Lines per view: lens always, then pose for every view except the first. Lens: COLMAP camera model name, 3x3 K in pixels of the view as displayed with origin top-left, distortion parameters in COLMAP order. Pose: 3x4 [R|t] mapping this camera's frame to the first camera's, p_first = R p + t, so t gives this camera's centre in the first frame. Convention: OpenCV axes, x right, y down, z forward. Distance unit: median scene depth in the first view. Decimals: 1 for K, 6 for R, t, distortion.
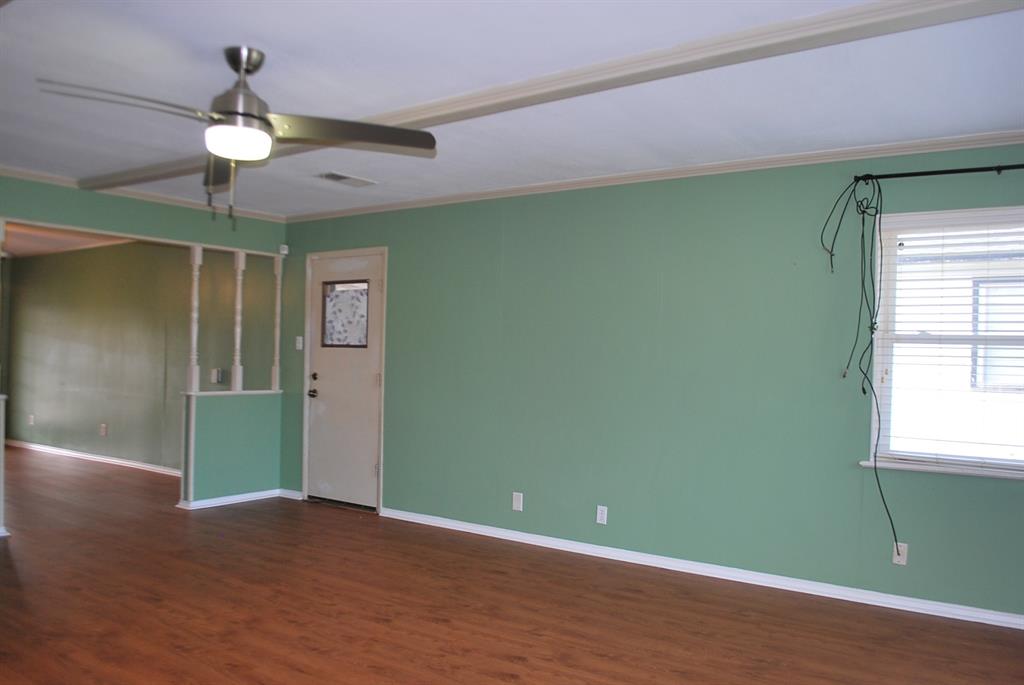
lens RADIAL K [[820.1, 0, 509.8], [0, 820.1, 352.4], [0, 0, 1]] dist [-0.078885, 0.009698]
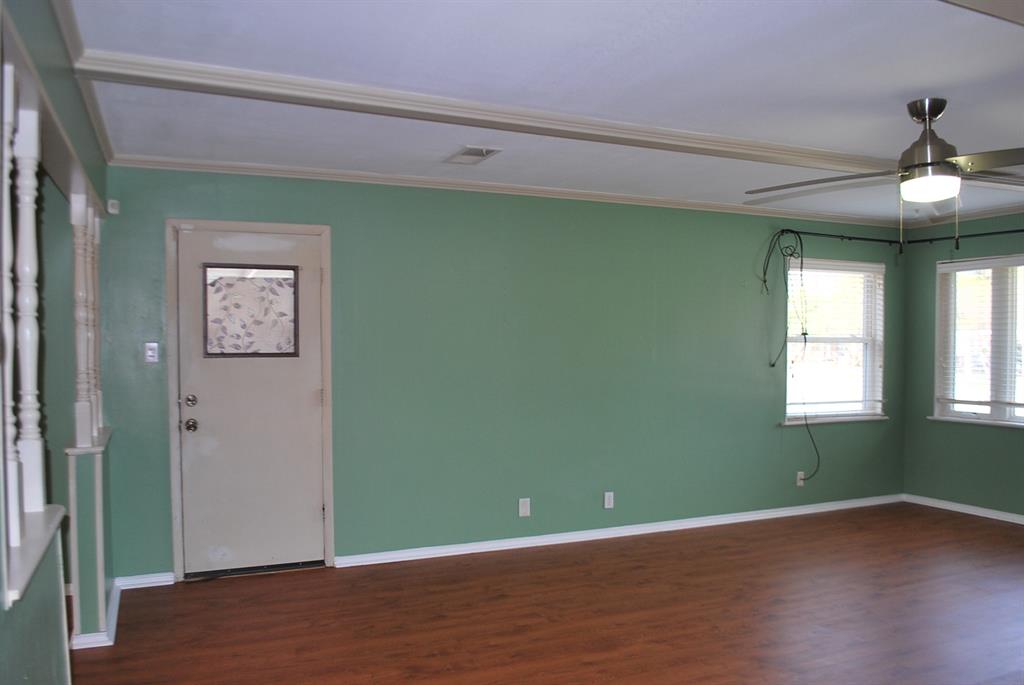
lens RADIAL K [[820.1, 0, 527.3], [0, 820.1, 340.5], [0, 0, 1]] dist [-0.078885, 0.009698]
pose [[0.499181, -0.028695, 0.866023, -0.718868], [0.006138, 0.999544, 0.029581, -0.041300], [-0.866476, -0.009450, 0.499129, 0.435283]]
